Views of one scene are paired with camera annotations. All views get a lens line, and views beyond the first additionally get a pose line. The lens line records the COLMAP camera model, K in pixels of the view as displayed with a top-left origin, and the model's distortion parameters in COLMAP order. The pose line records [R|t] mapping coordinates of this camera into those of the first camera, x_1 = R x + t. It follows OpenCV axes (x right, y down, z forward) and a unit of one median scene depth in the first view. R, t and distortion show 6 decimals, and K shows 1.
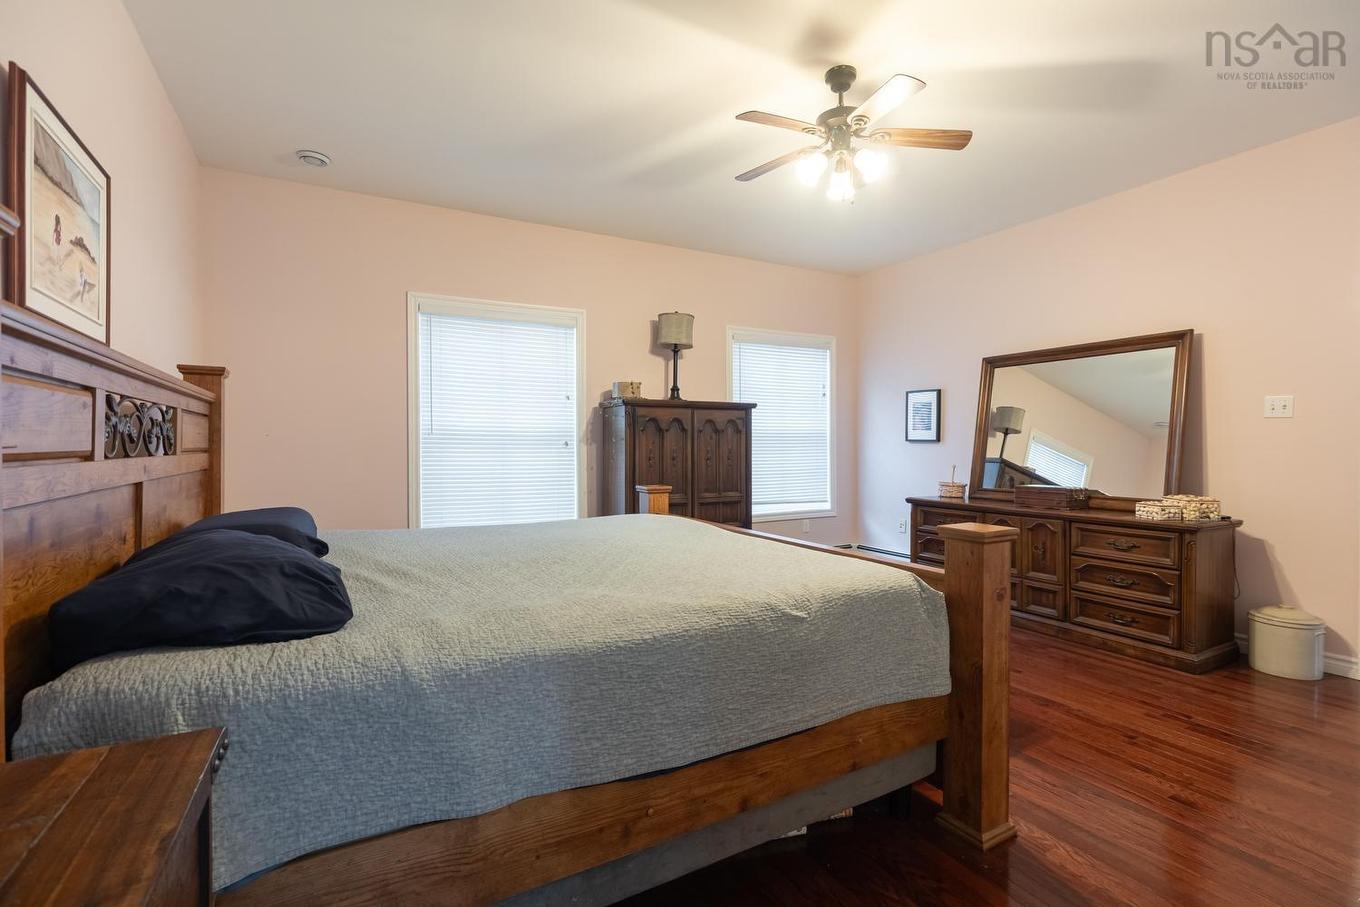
lens RADIAL K [[630.8, 0, 665.4], [0, 630.8, 449.4], [0, 0, 1]] dist [-0.004203, 0.000026]
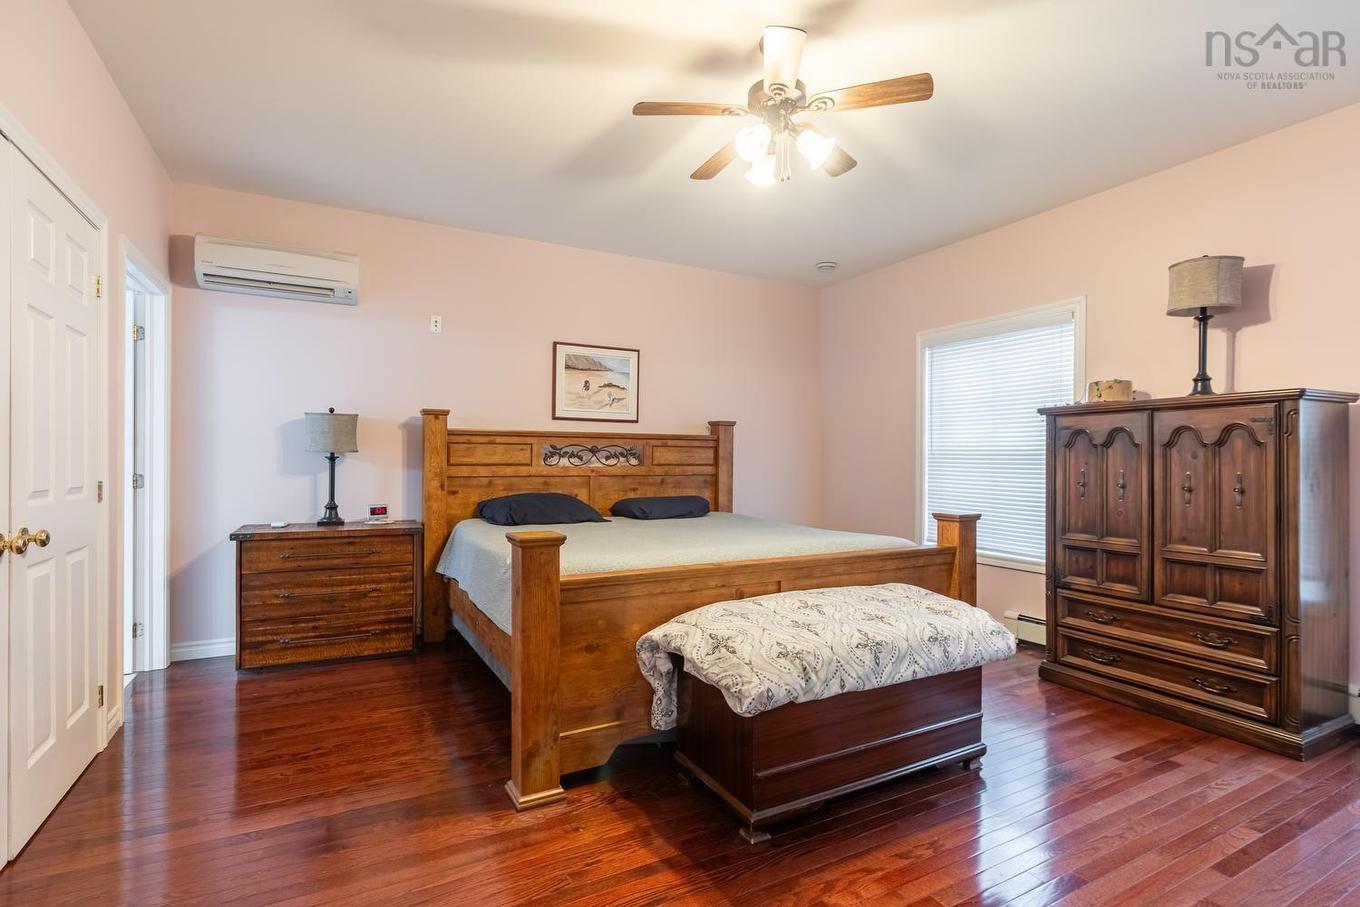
lens RADIAL K [[646.1, 0, 687.9], [0, 646.1, 460.9], [0, 0, 1]] dist [-0.006536, -0.000375]
pose [[0.027567, -0.004130, -0.999611, 0.685101], [-0.018003, 0.999827, -0.004627, -0.001456], [0.999458, 0.018123, 0.027488, 0.501553]]
